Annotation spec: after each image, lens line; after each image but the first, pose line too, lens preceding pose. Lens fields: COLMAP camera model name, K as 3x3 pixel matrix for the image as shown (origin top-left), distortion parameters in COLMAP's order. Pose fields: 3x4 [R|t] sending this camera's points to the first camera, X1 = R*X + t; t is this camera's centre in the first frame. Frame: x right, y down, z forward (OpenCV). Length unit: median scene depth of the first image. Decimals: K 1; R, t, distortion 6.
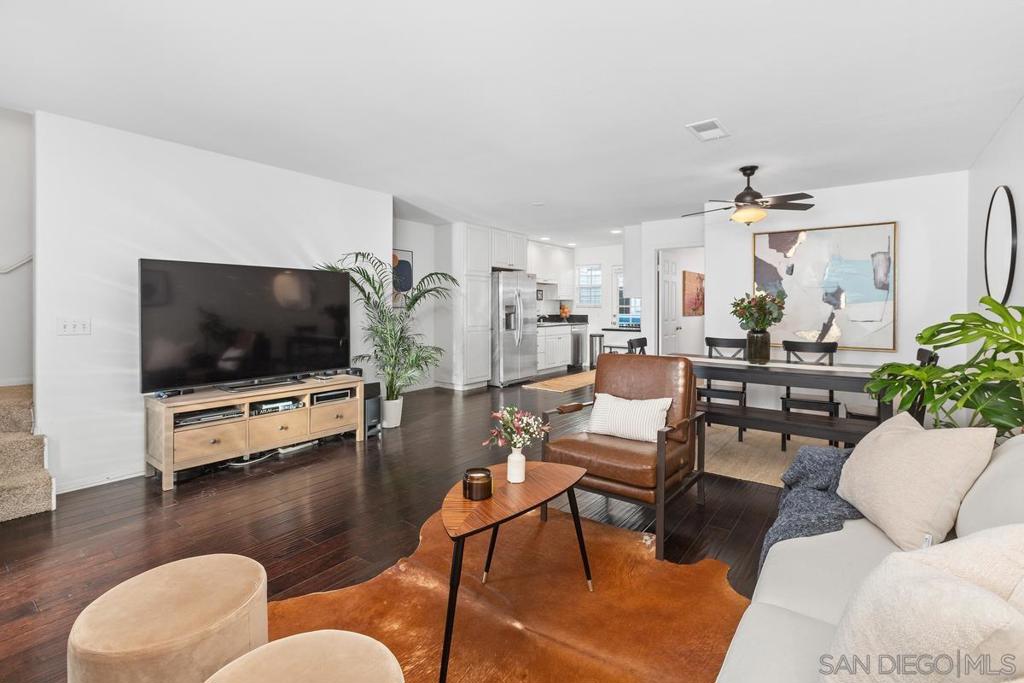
lens RADIAL K [[472.4, 0, 517.8], [0, 472.4, 323.2], [0, 0, 1]] dist [0.001648, -0.000247]
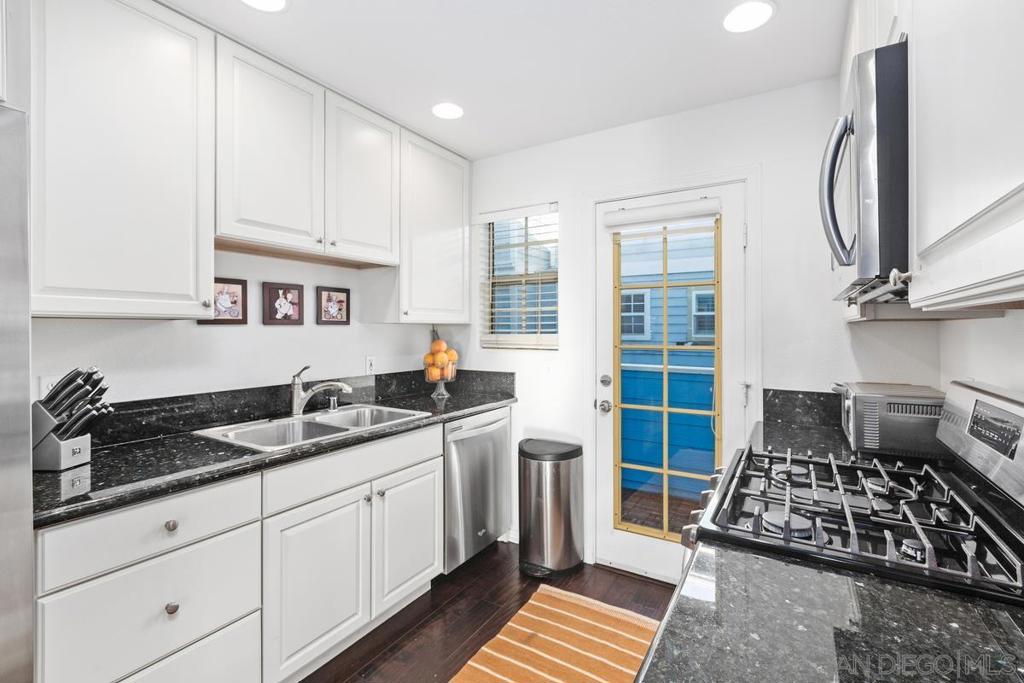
lens RADIAL K [[460.3, 0, 512.2], [0, 460.3, 330.3], [0, 0, 1]] dist [0.000064, -0.000184]
pose [[0.997008, -0.000305, 0.077293, 0.130640], [0.002498, 0.999597, -0.028276, -0.038187], [-0.077253, 0.028385, 0.996607, 0.748226]]
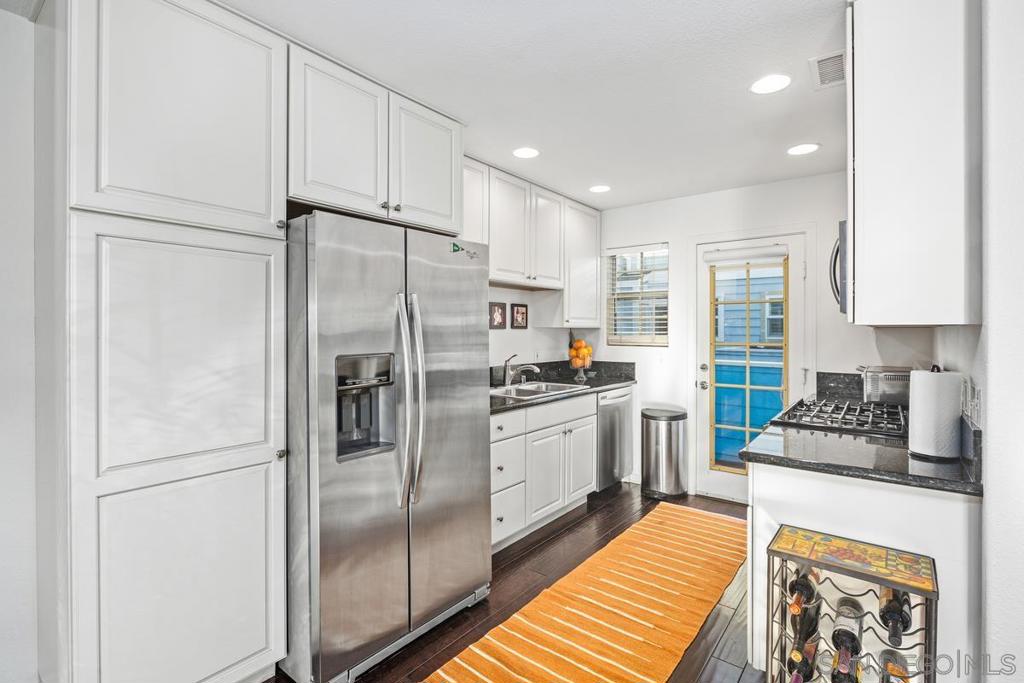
lens RADIAL K [[480.7, 0, 514.3], [0, 480.7, 335.4], [0, 0, 1]] dist [-0.000532, 0.000092]
pose [[0.999538, 0.002027, -0.030311, 0.055730], [-0.002677, 0.999766, -0.021449, -0.034148], [0.030260, 0.021520, 0.999310, 0.597118]]
